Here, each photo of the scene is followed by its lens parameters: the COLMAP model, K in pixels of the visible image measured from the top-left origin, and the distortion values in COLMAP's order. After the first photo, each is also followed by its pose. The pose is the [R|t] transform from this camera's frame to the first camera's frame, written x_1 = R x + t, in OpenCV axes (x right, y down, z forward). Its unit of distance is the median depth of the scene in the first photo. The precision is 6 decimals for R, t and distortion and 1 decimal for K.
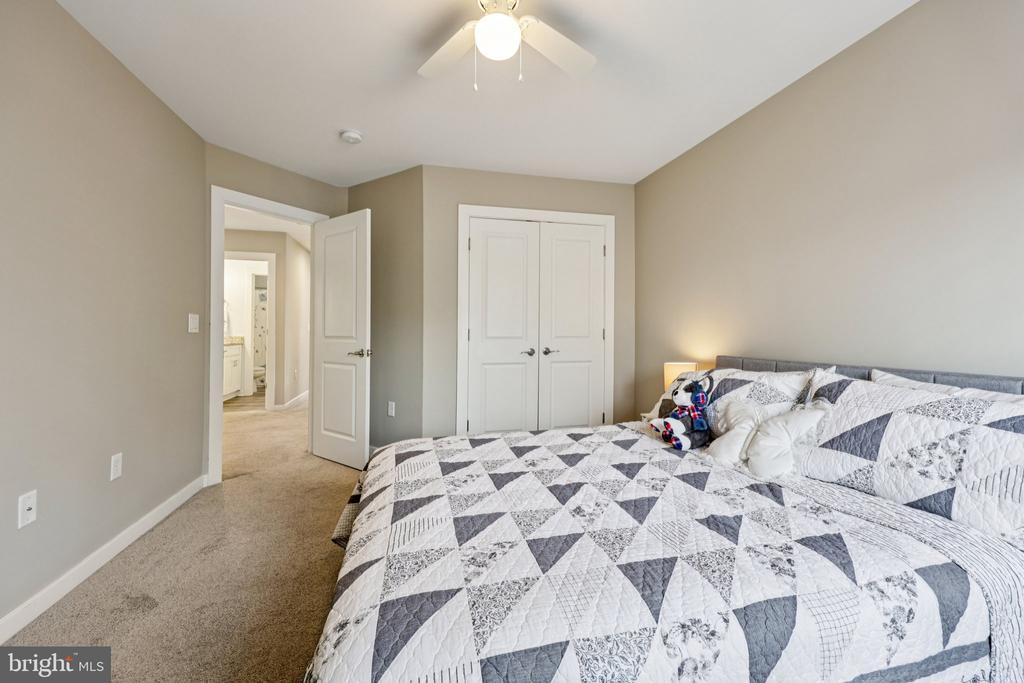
lens RADIAL K [[413.6, 0, 512.1], [0, 413.6, 331.1], [0, 0, 1]] dist [0.007317, -0.000598]
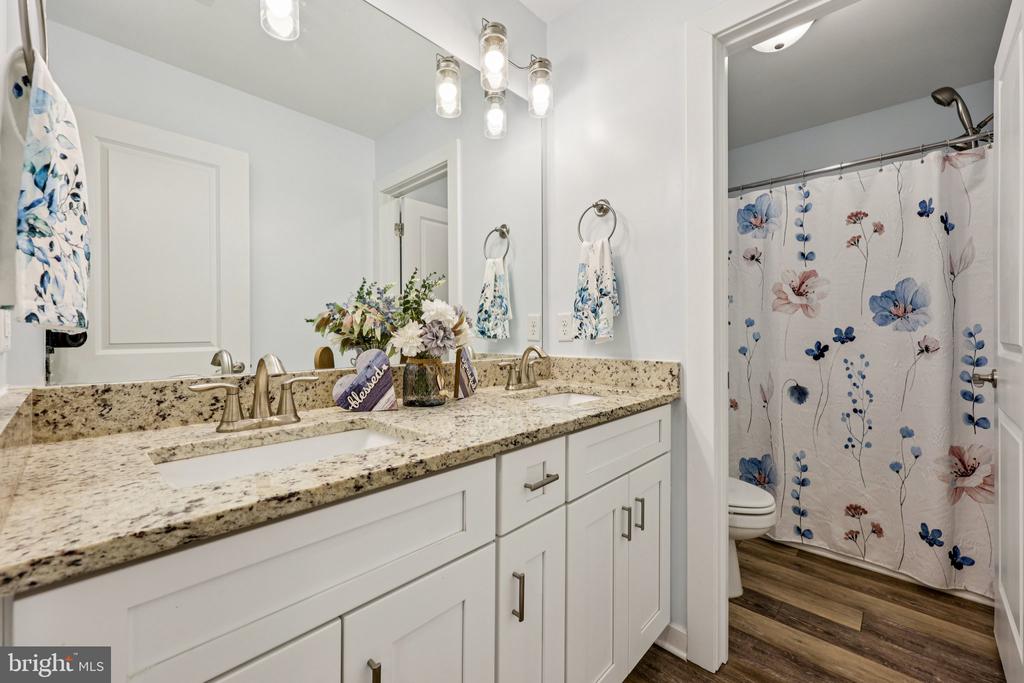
lens RADIAL K [[413.6, 0, 508.0], [0, 413.6, 341.7], [0, 0, 1]] dist [0.007317, -0.000598]
pose [[0.526085, -0.007787, -0.850396, -0.469279], [0.013658, 0.999906, -0.000707, 0.001056], [0.850322, -0.011243, 0.526142, 0.743143]]
